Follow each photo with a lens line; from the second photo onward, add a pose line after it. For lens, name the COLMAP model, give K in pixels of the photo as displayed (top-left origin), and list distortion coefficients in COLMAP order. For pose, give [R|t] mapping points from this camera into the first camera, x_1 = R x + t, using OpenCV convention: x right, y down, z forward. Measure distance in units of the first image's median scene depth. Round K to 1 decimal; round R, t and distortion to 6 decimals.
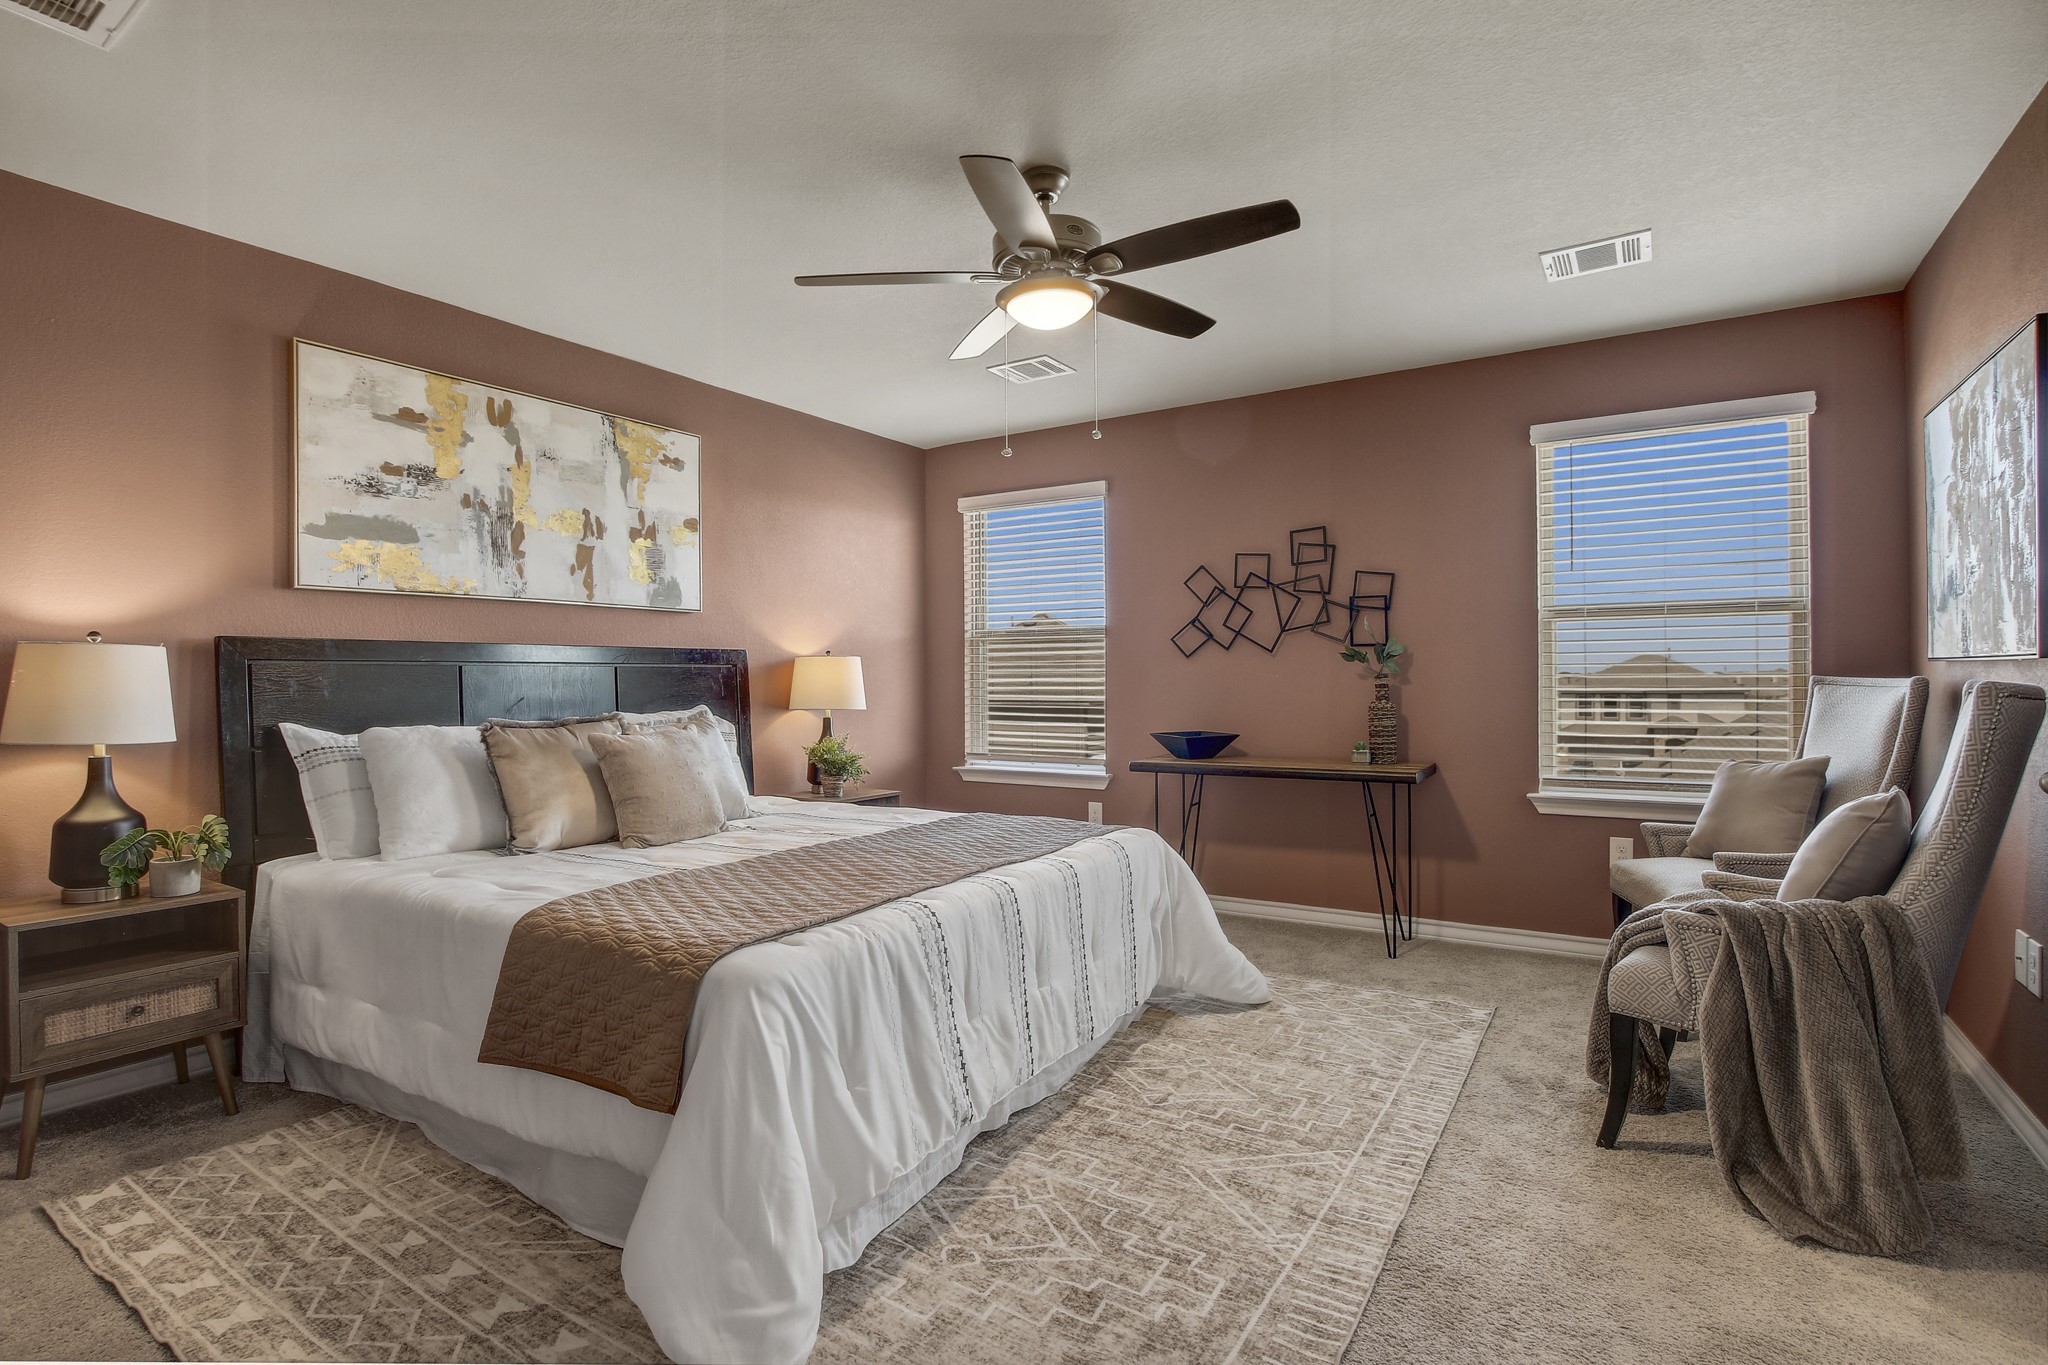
lens RADIAL K [[971.6, 0, 1034.3], [0, 971.6, 685.4], [0, 0, 1]] dist [-0.009373, 0.000282]
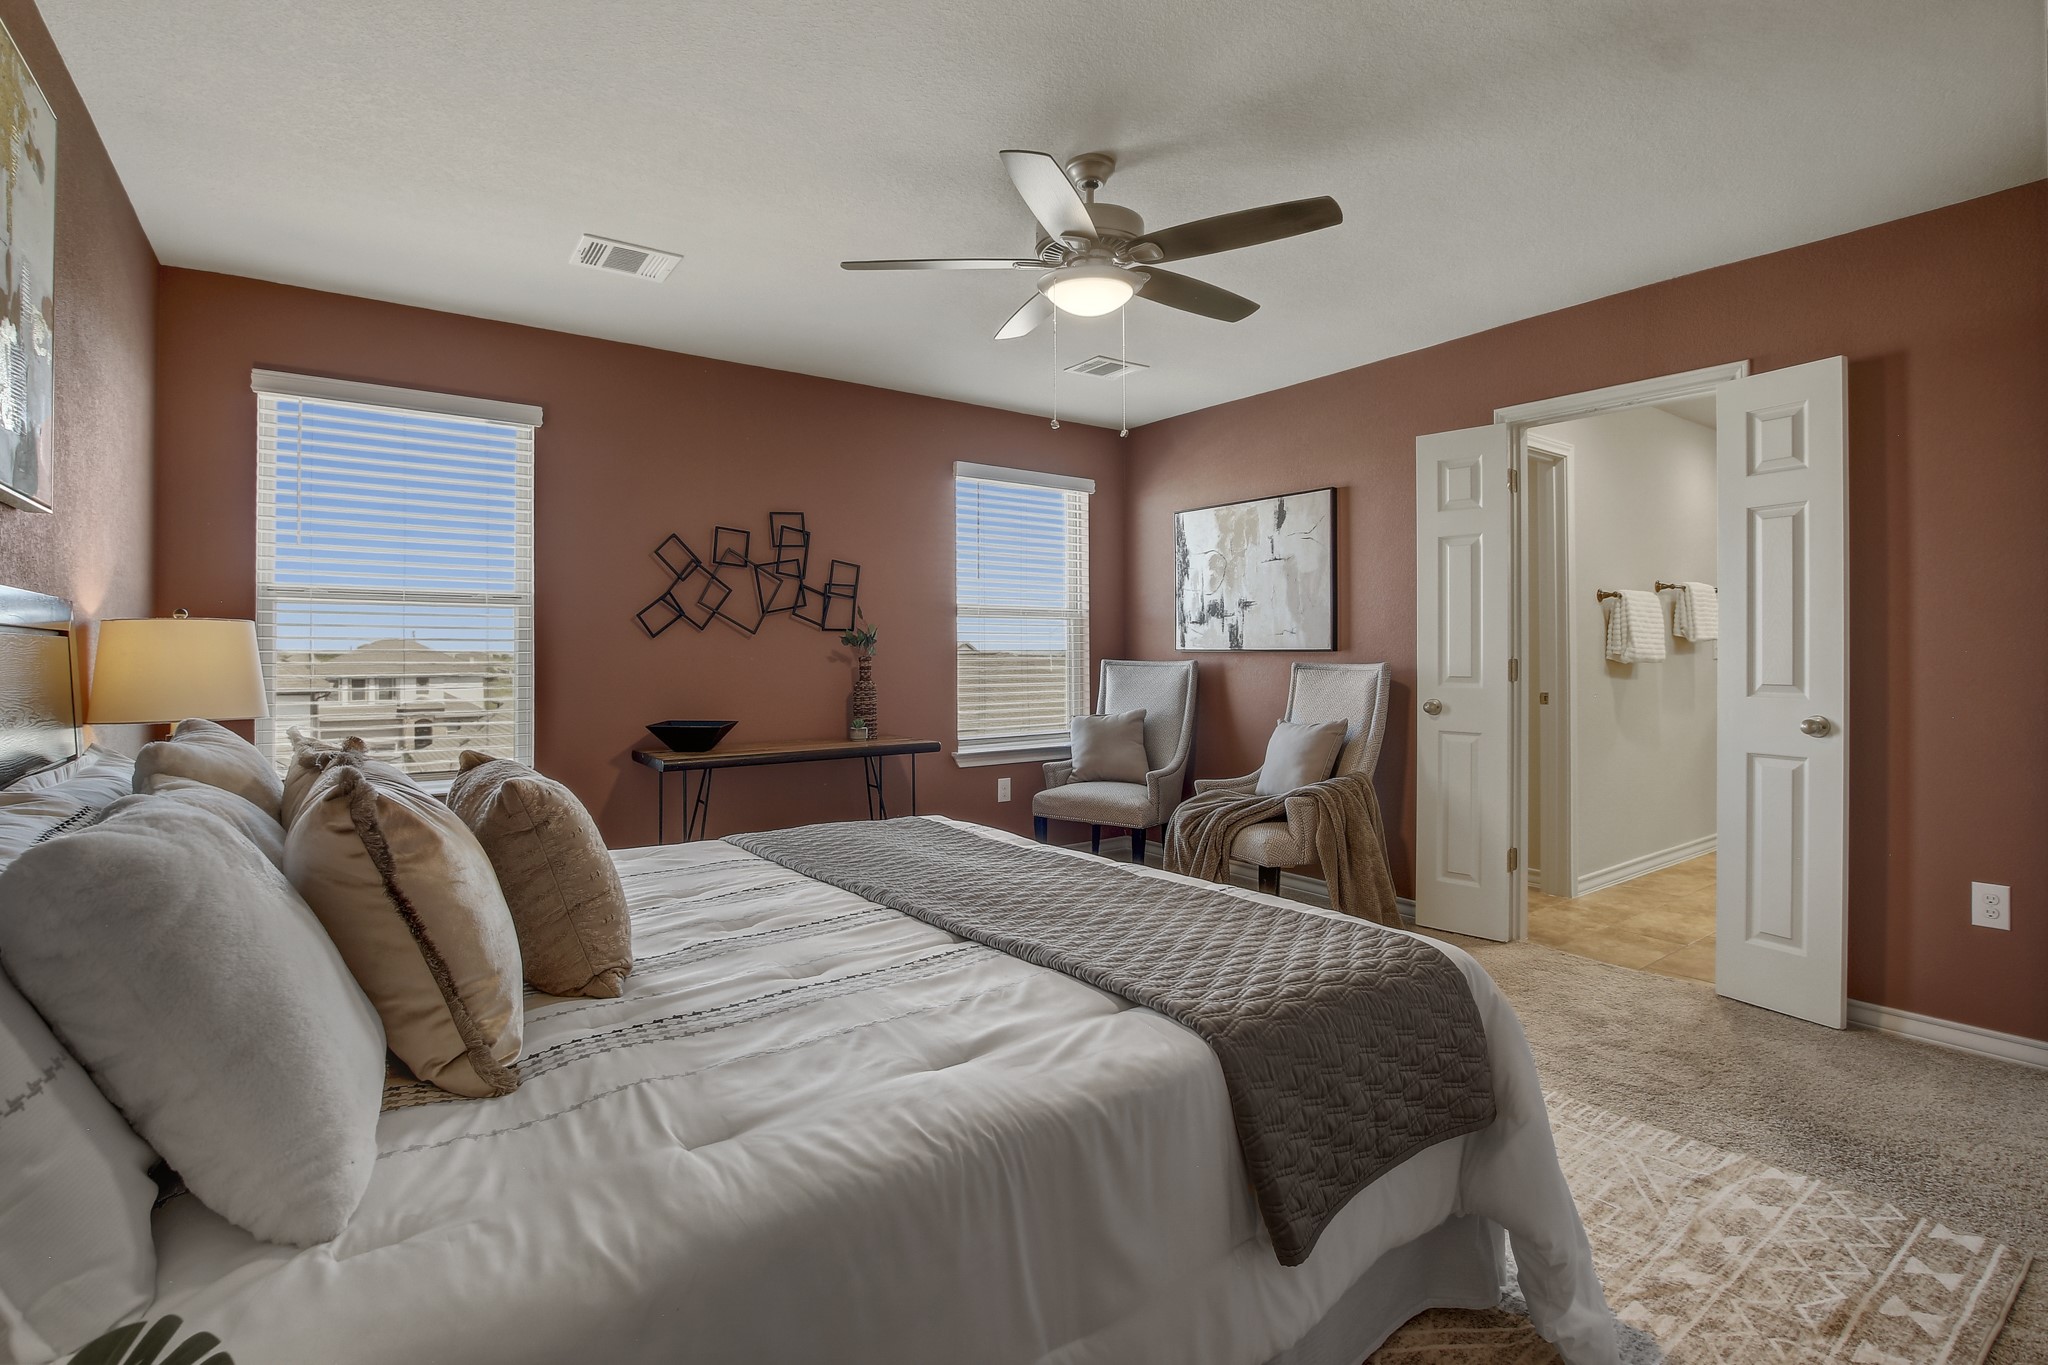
lens RADIAL K [[971.6, 0, 1031.6], [0, 971.6, 669.0], [0, 0, 1]] dist [-0.009373, 0.000282]
pose [[0.379493, -0.010080, 0.925140, -0.540112], [0.006548, 0.999945, 0.008209, -0.005651], [-0.925171, 0.002943, 0.379538, 0.375633]]
